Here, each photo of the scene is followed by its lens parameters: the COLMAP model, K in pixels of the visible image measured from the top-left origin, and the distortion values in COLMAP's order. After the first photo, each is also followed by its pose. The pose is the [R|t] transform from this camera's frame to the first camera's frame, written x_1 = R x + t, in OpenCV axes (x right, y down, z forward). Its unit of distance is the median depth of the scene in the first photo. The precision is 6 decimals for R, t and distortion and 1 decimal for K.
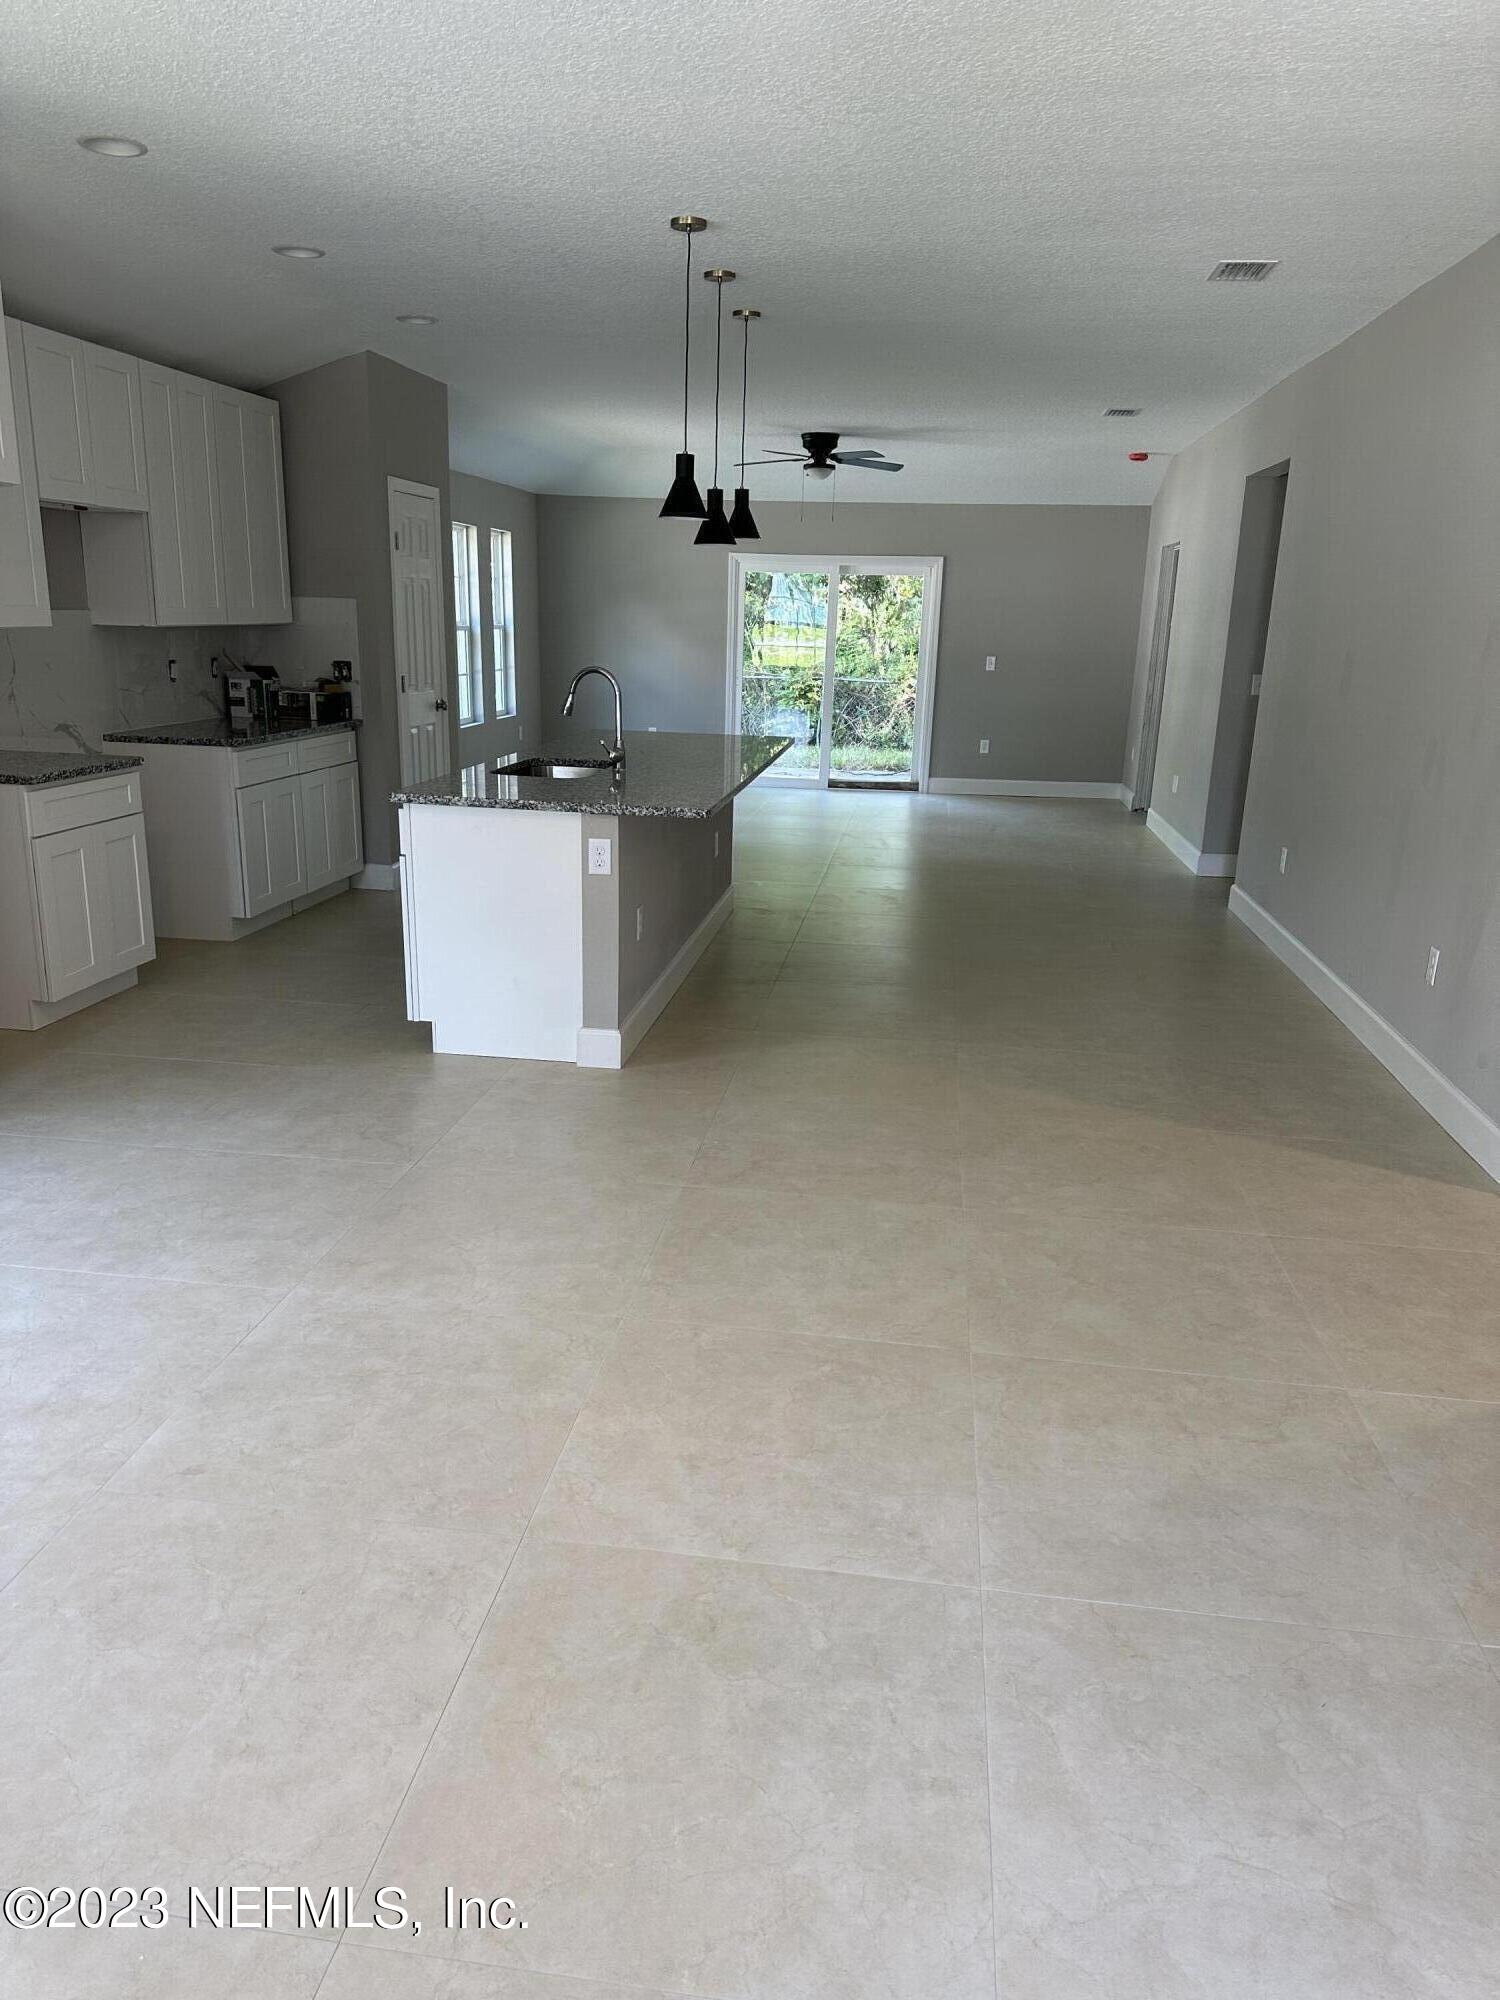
lens RADIAL K [[1417.6, 0, 750.8], [0, 1417.6, 1014.7], [0, 0, 1]] dist [0.059814, -0.064894]
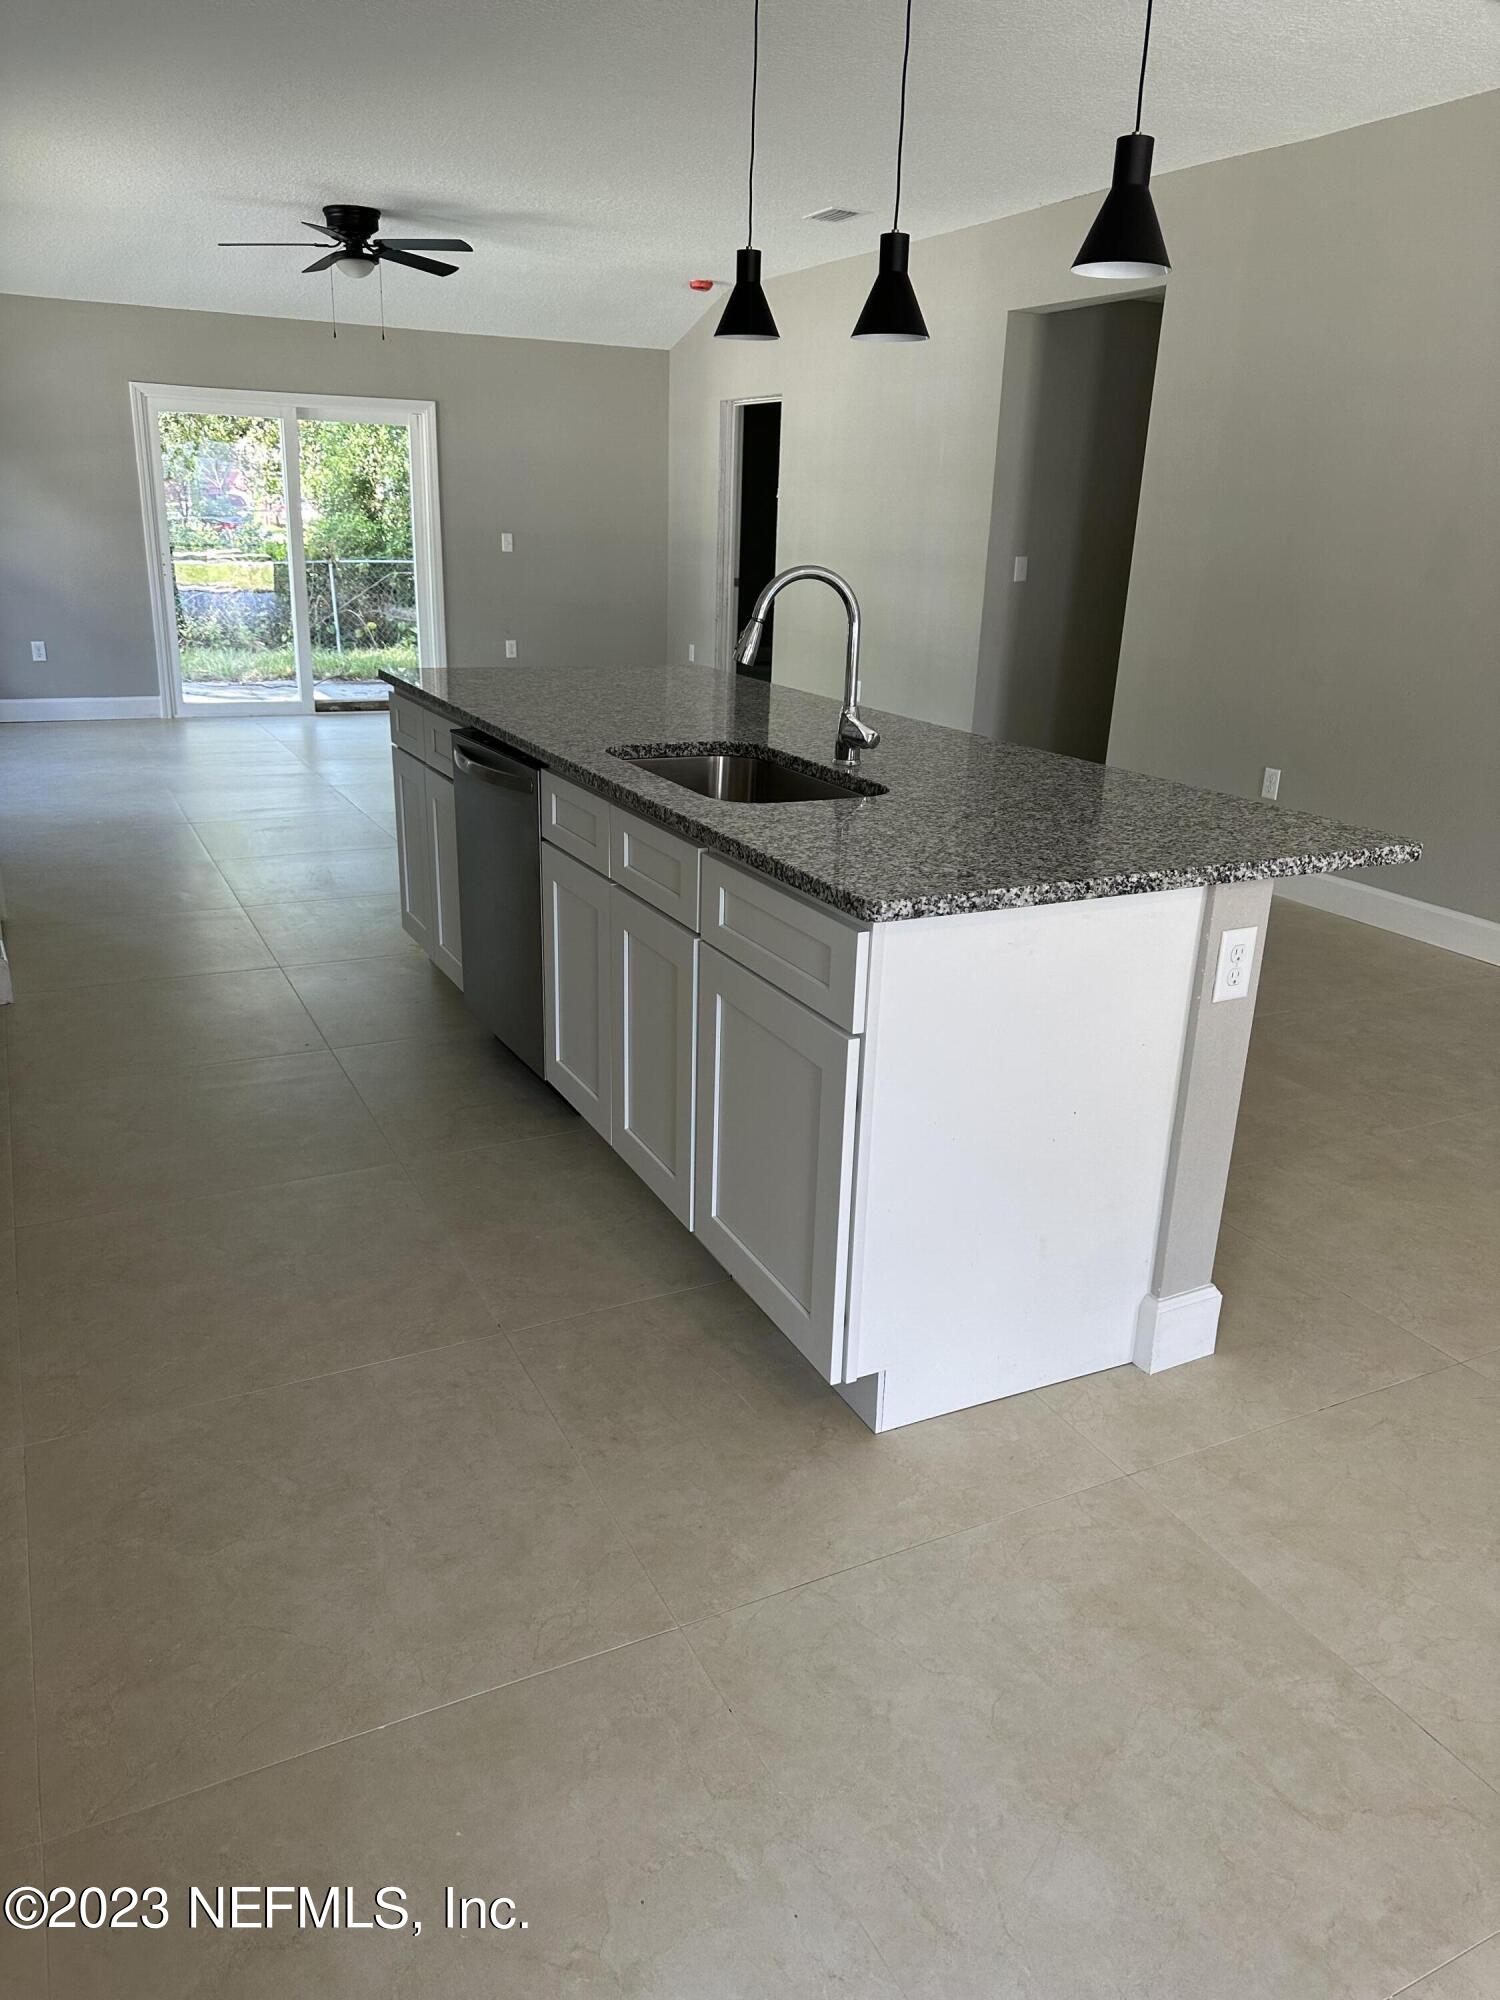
lens RADIAL K [[1417.6, 0, 749.6], [0, 1417.6, 990.8], [0, 0, 1]] dist [0.059814, -0.064894]
pose [[0.832630, -0.178830, 0.524164, -0.224666], [0.143905, 0.983785, 0.107047, -0.080027], [-0.534807, -0.013700, 0.844863, 0.302963]]
